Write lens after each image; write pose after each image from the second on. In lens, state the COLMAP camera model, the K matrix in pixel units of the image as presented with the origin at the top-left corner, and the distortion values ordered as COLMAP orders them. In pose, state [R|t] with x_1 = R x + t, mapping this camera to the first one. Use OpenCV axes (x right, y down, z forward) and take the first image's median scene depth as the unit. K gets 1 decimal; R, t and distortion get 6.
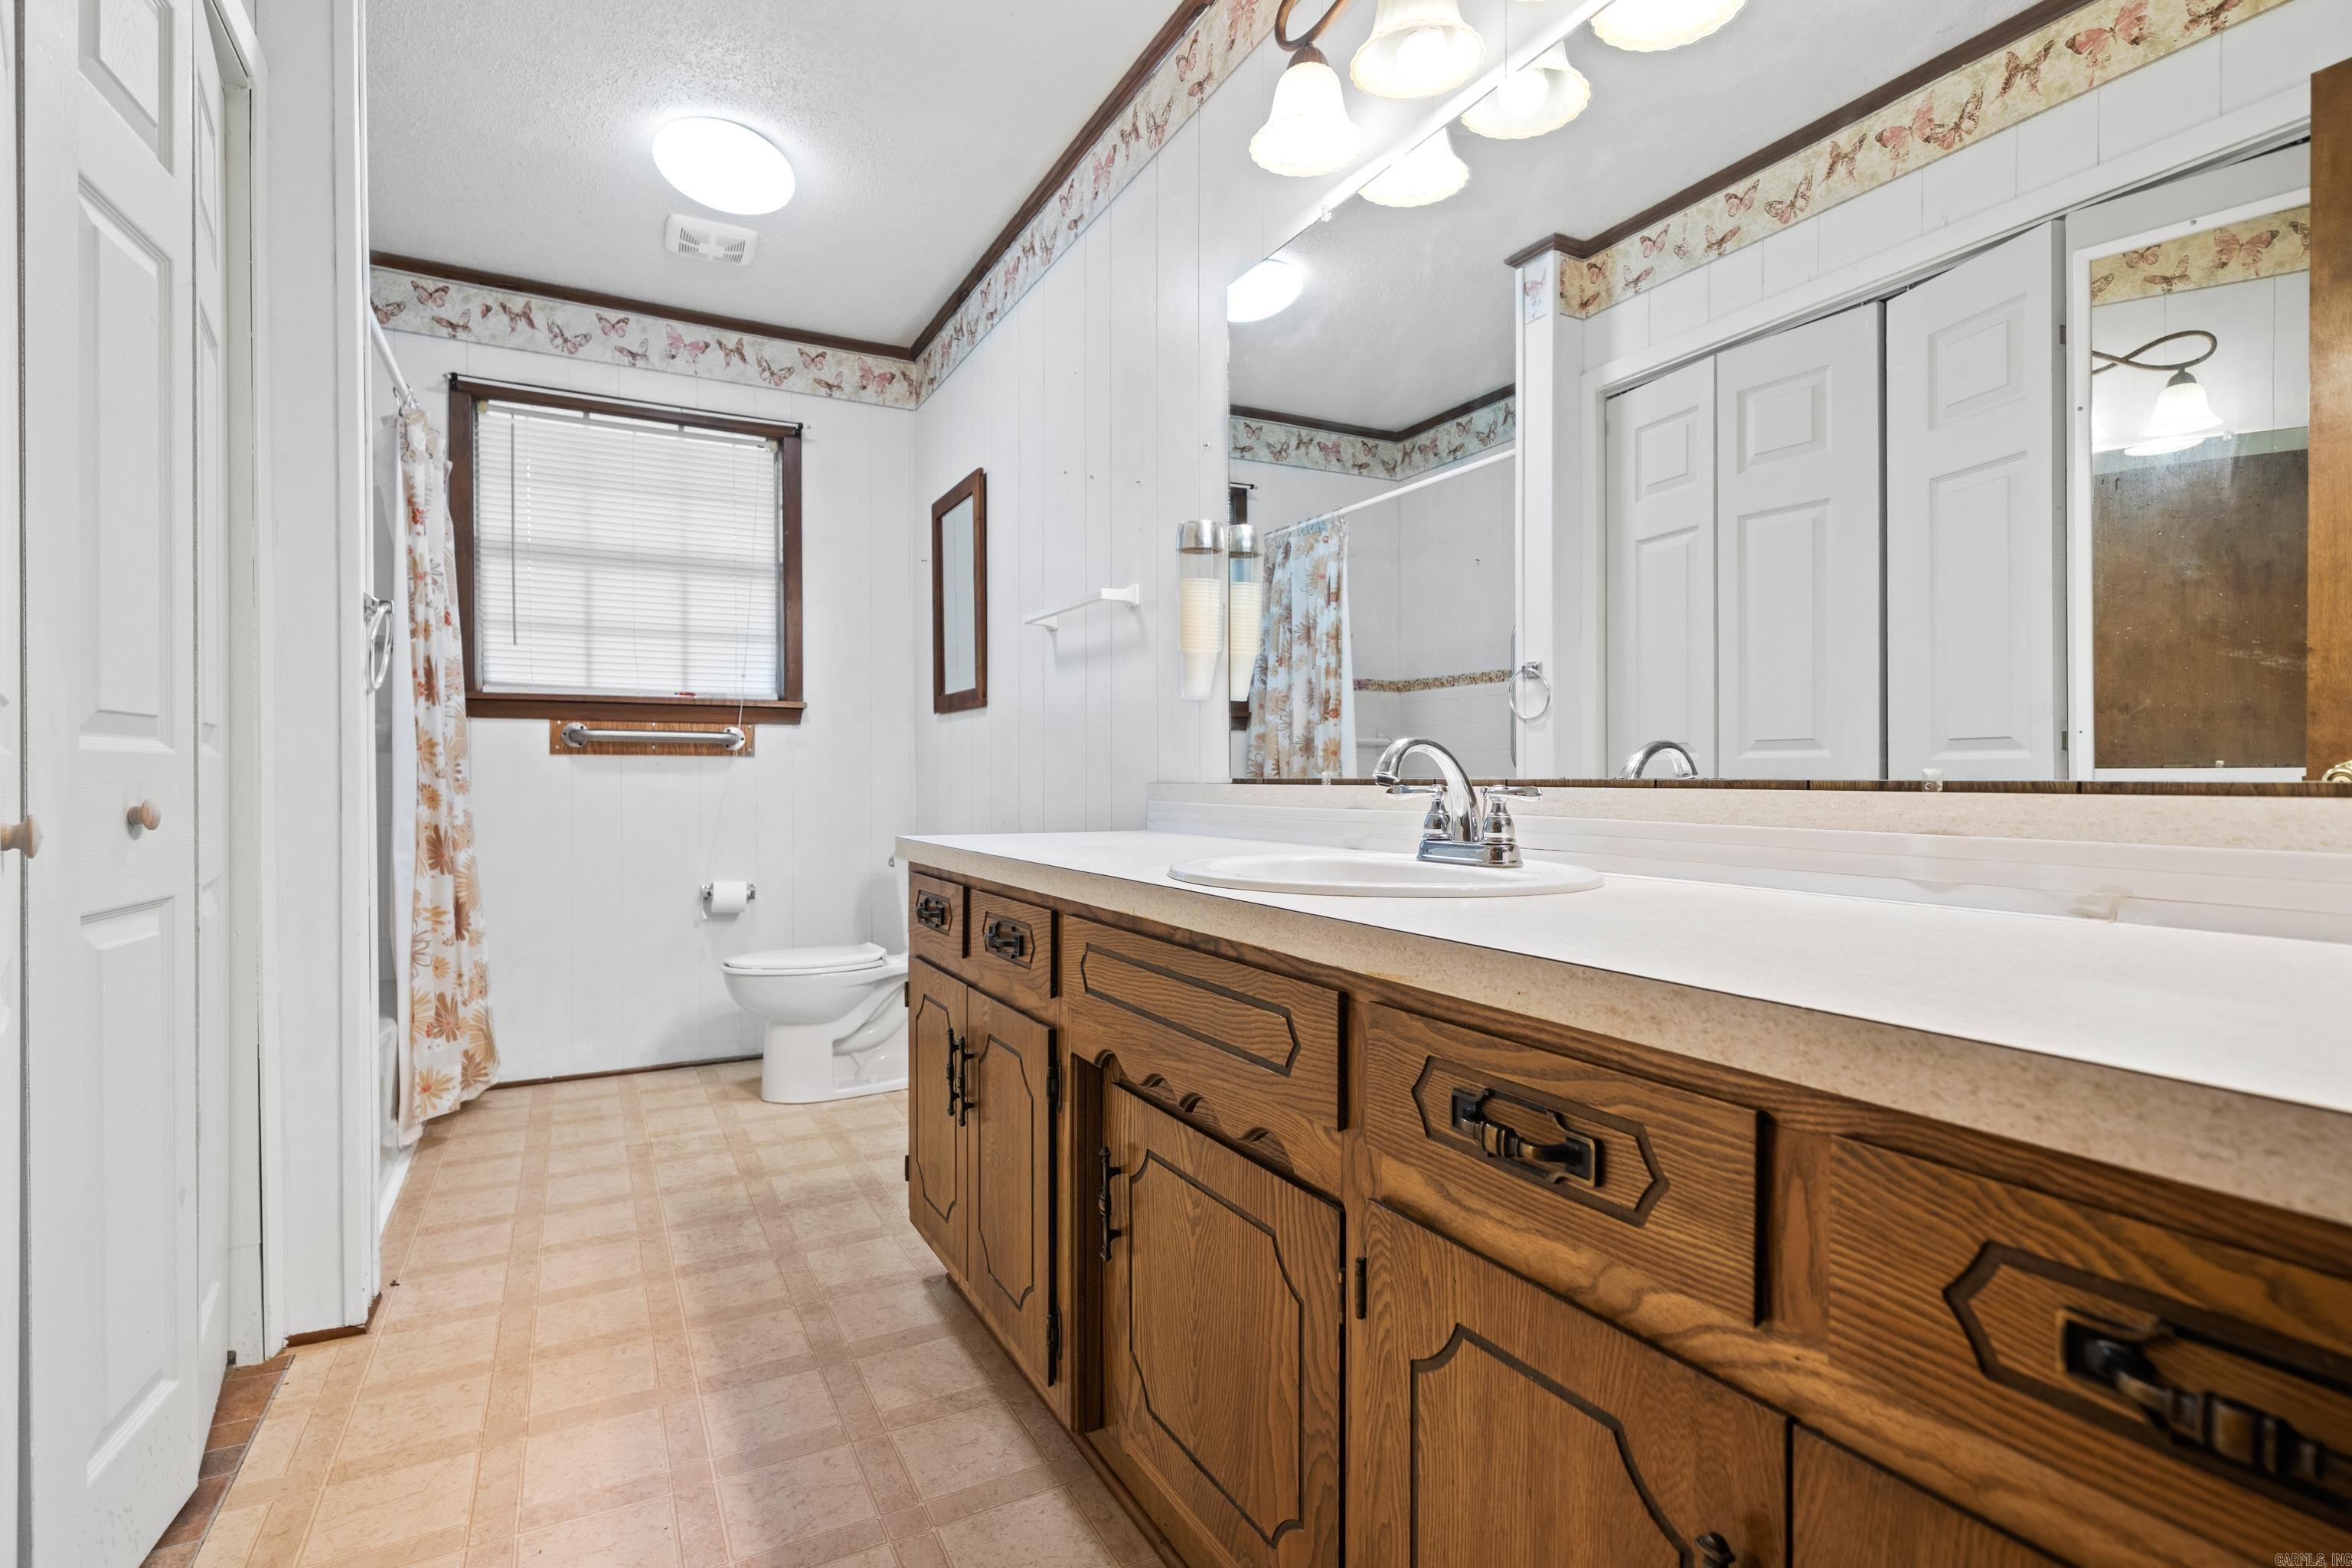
lens RADIAL K [[1133.5, 0, 1167.8], [0, 1133.5, 778.6], [0, 0, 1]] dist [-0.004030, -0.000186]
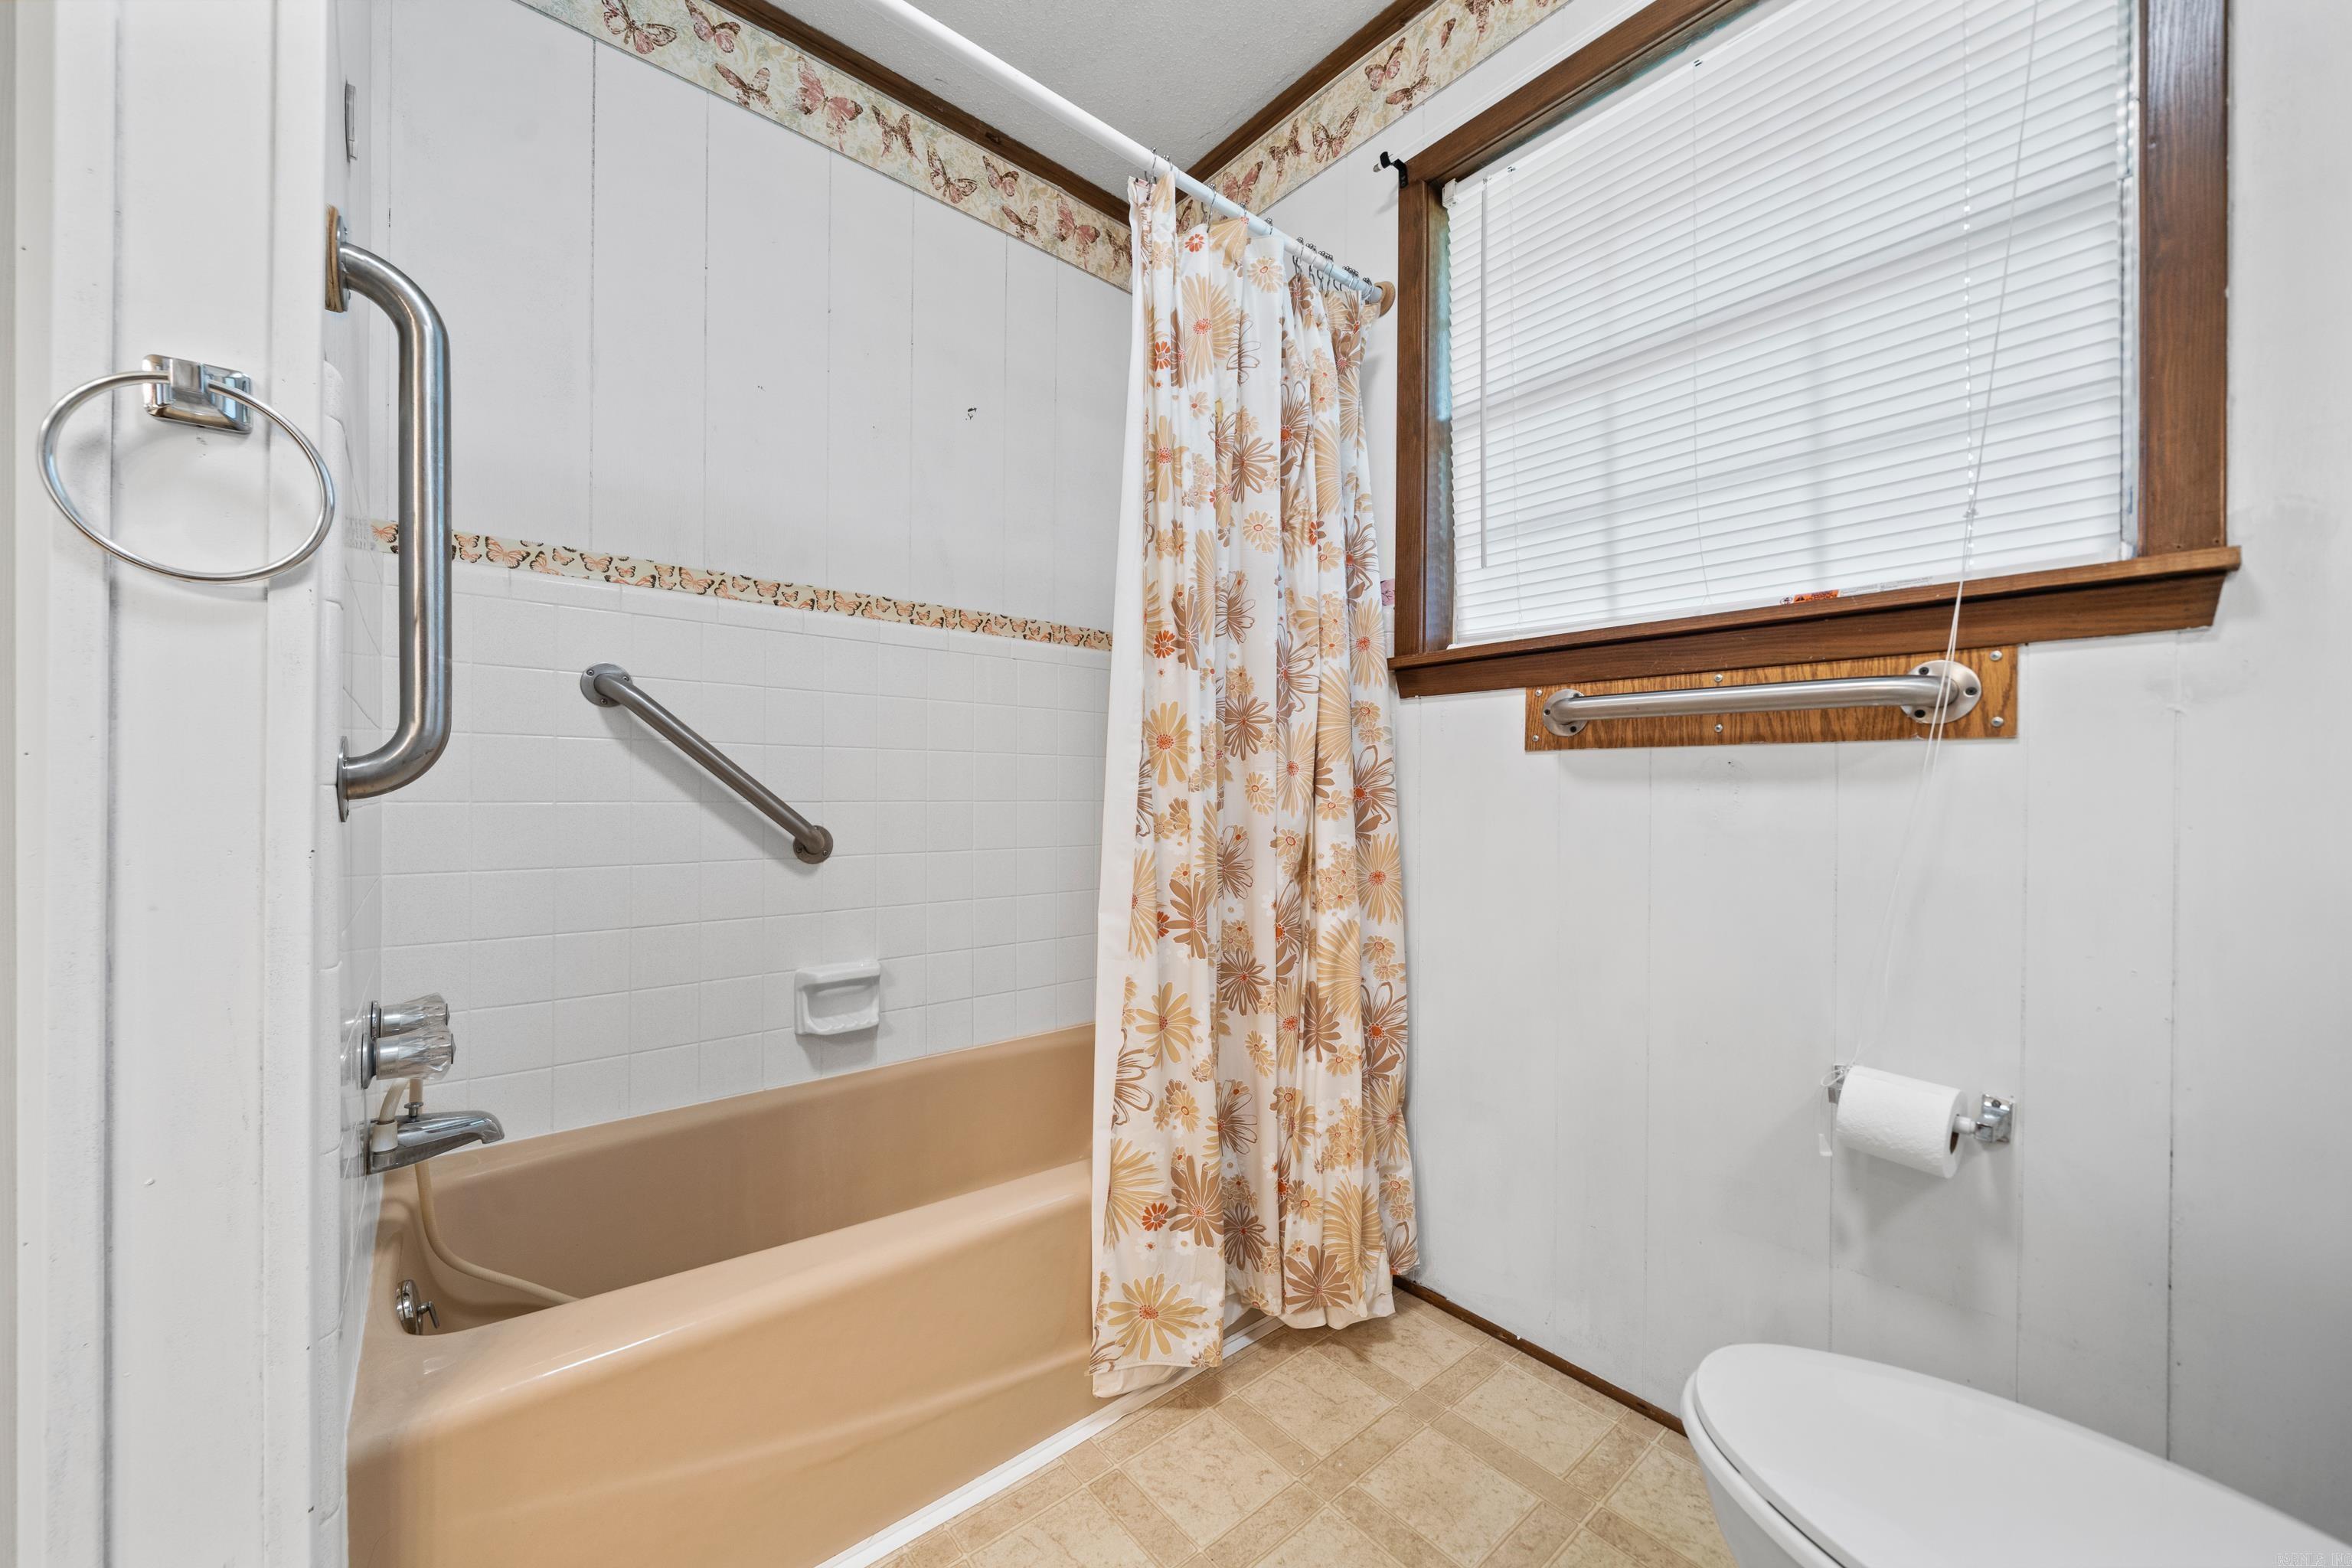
lens RADIAL K [[884.6, 0, 1158.1], [0, 884.6, 796.9], [0, 0, 1]] dist [-0.001297, 0.000195]
pose [[0.214492, 0.007190, -0.976699, -0.164155], [-0.011289, 0.999924, 0.004882, 0.000645], [0.976661, 0.009979, 0.214557, 0.724304]]
